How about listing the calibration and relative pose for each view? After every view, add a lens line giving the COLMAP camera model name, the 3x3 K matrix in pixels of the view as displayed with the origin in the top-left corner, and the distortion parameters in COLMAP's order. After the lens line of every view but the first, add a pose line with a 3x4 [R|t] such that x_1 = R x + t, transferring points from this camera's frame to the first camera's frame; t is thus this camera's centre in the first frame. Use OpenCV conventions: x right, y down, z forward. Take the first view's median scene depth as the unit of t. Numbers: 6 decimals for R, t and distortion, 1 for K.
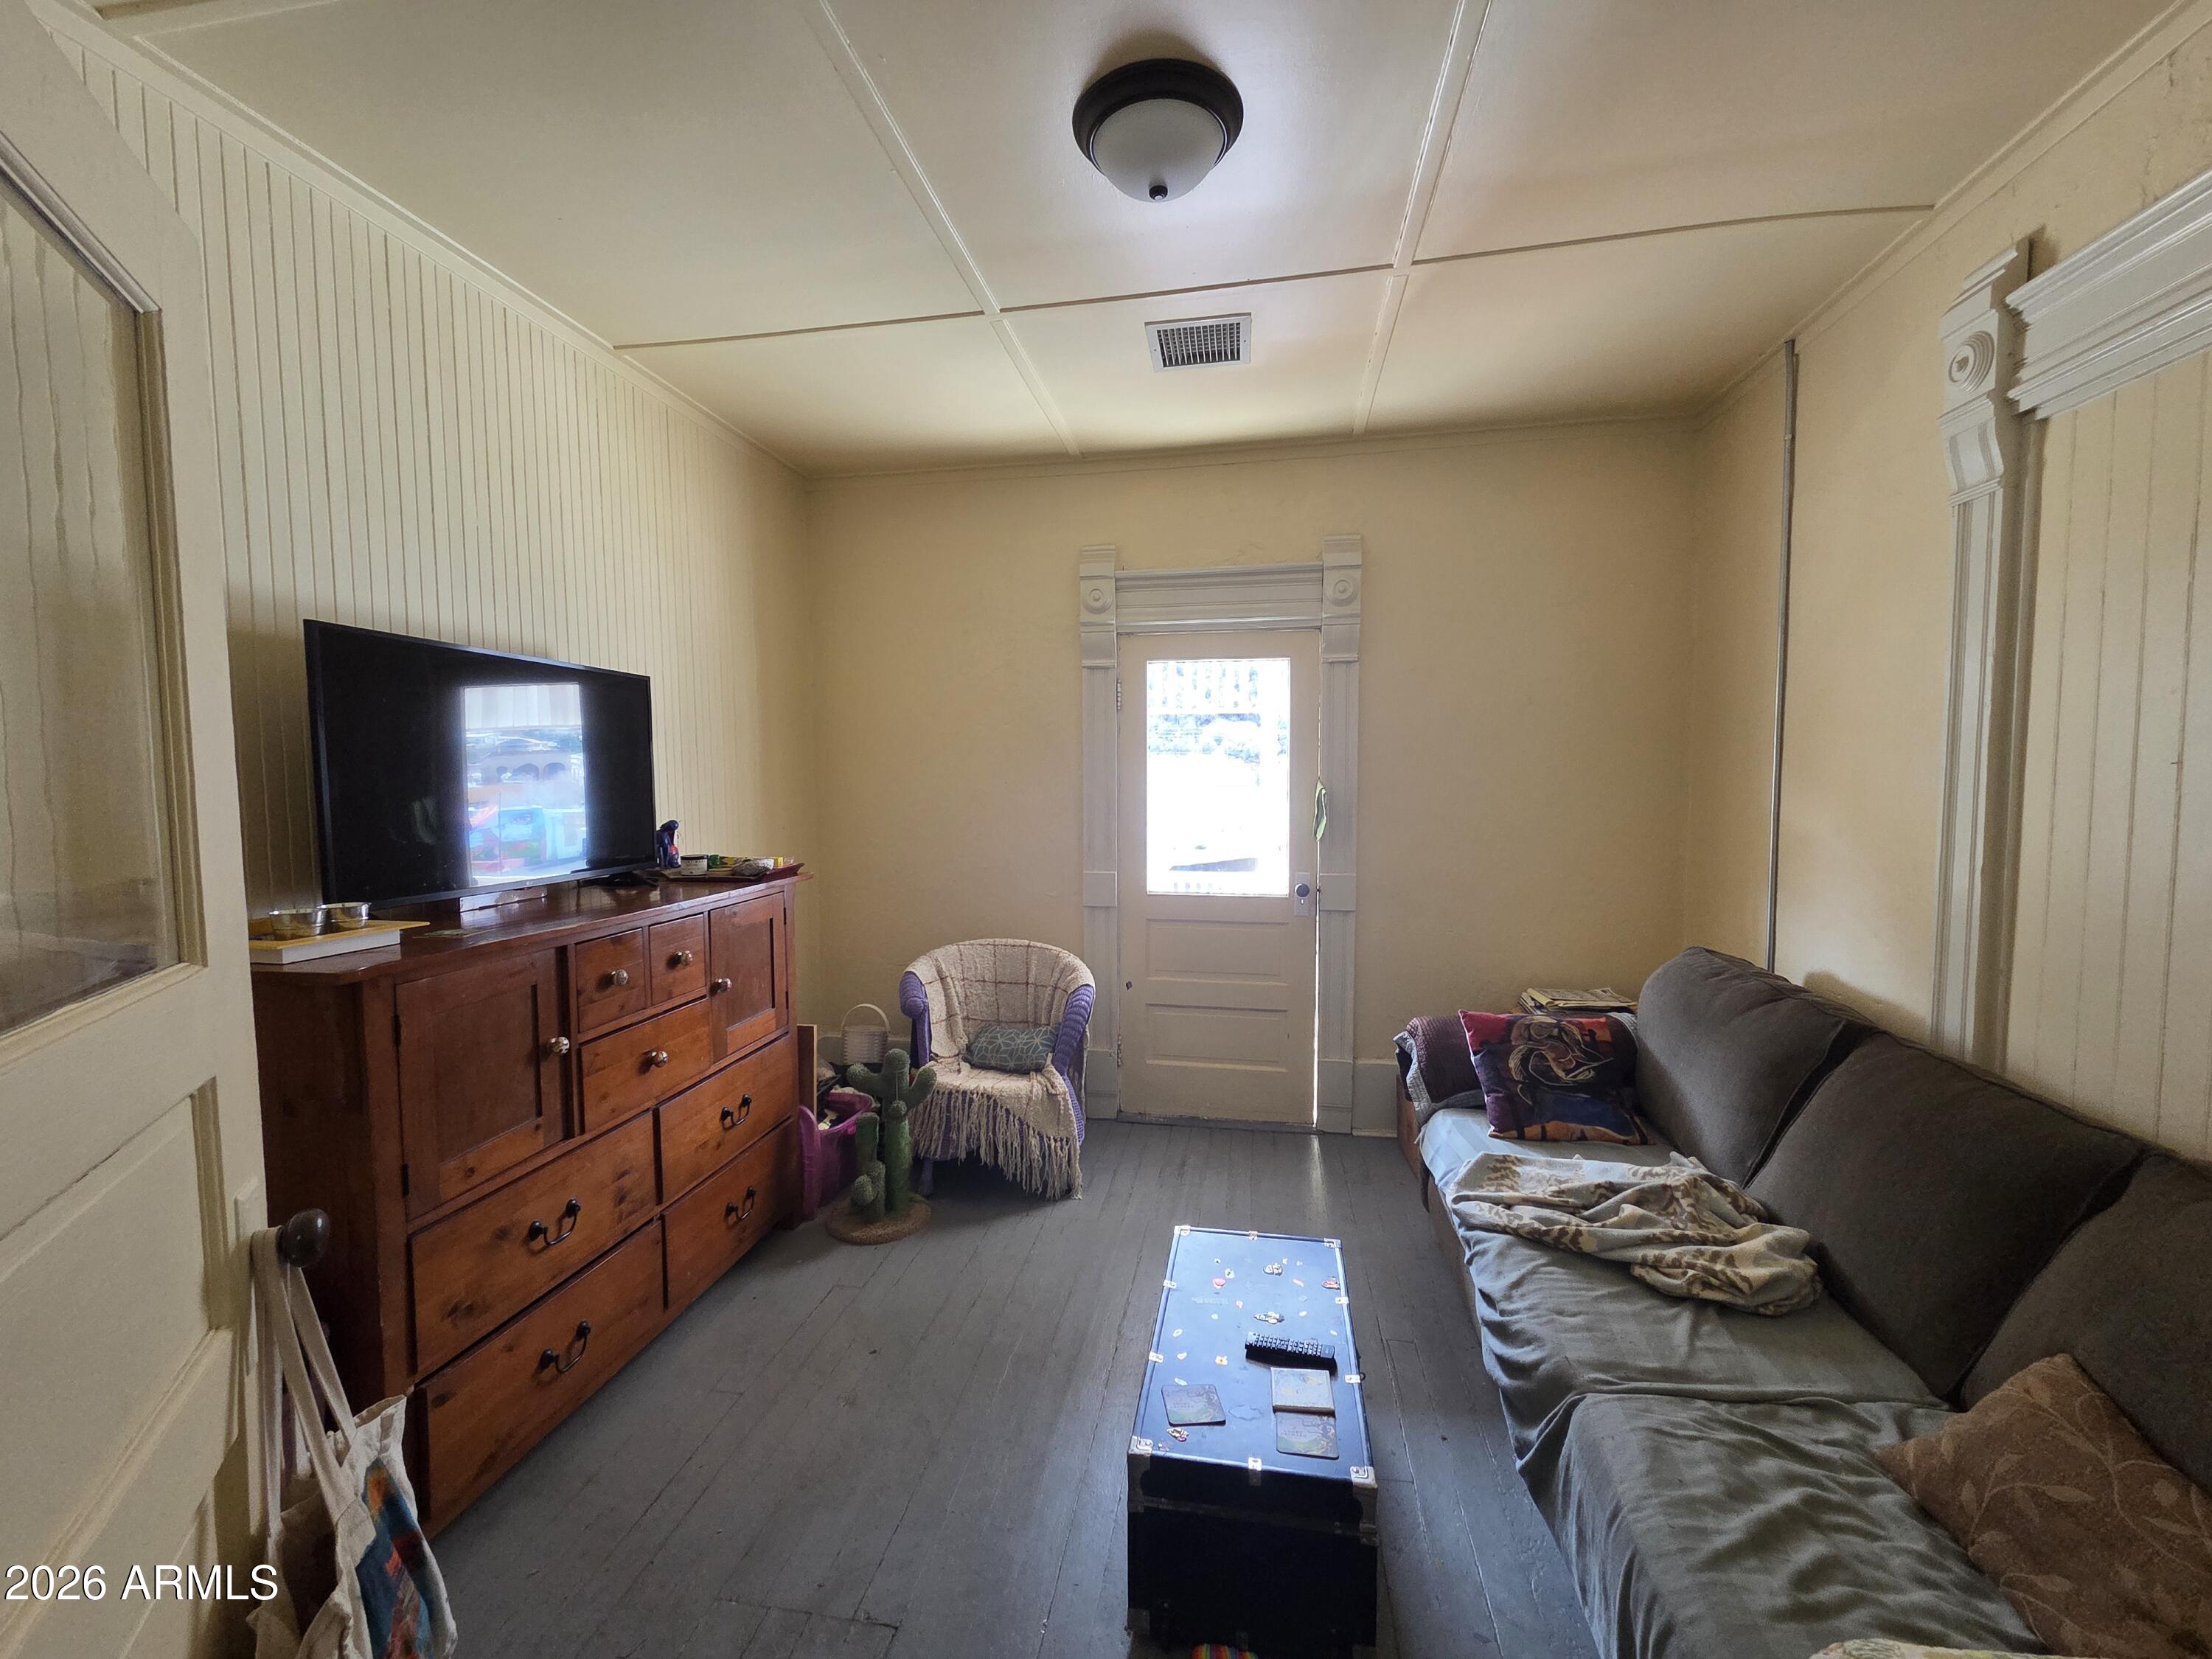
lens RADIAL K [[898.7, 0, 1106.0], [0, 898.7, 829.5], [0, 0, 1]] dist [0.001915, 0.000190]
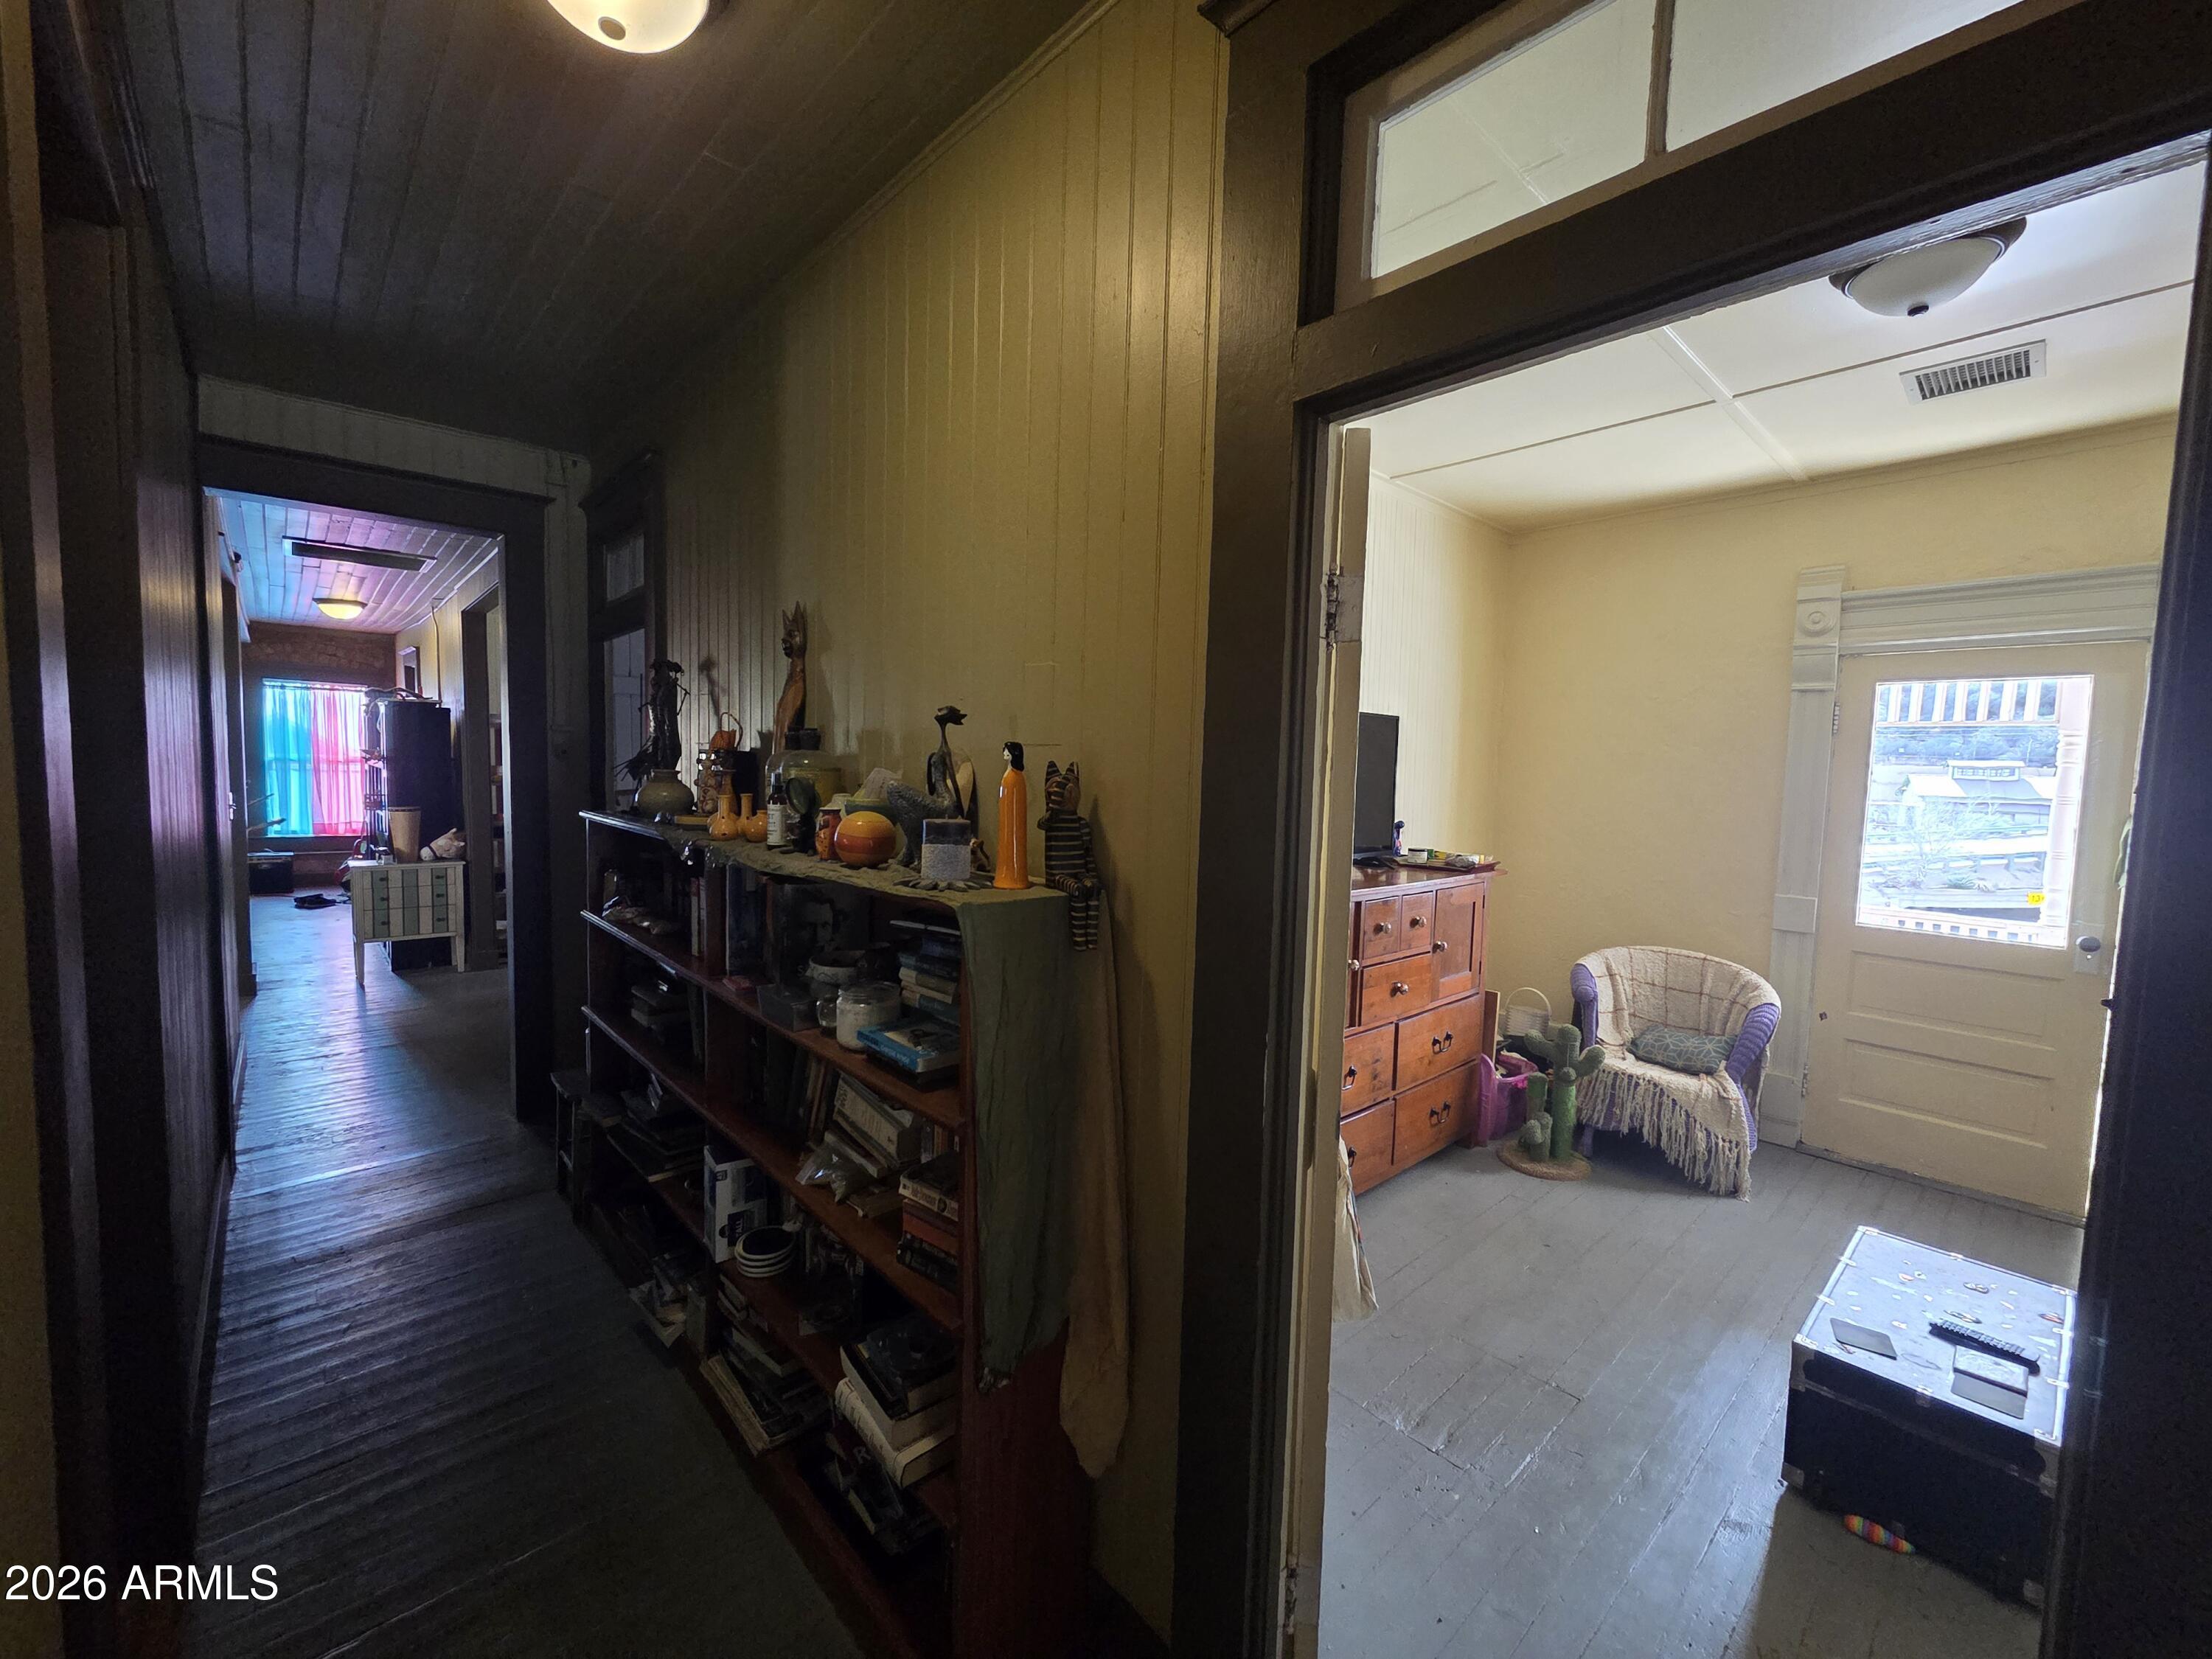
lens RADIAL K [[910.3, 0, 1106.0], [0, 910.3, 829.5], [0, 0, 1]] dist [0.002110, 0.000082]
pose [[0.792513, 0.068749, -0.605968, -0.007124], [-0.066502, 0.997443, 0.026189, -0.003384], [0.606219, 0.019543, 0.795058, -0.324145]]
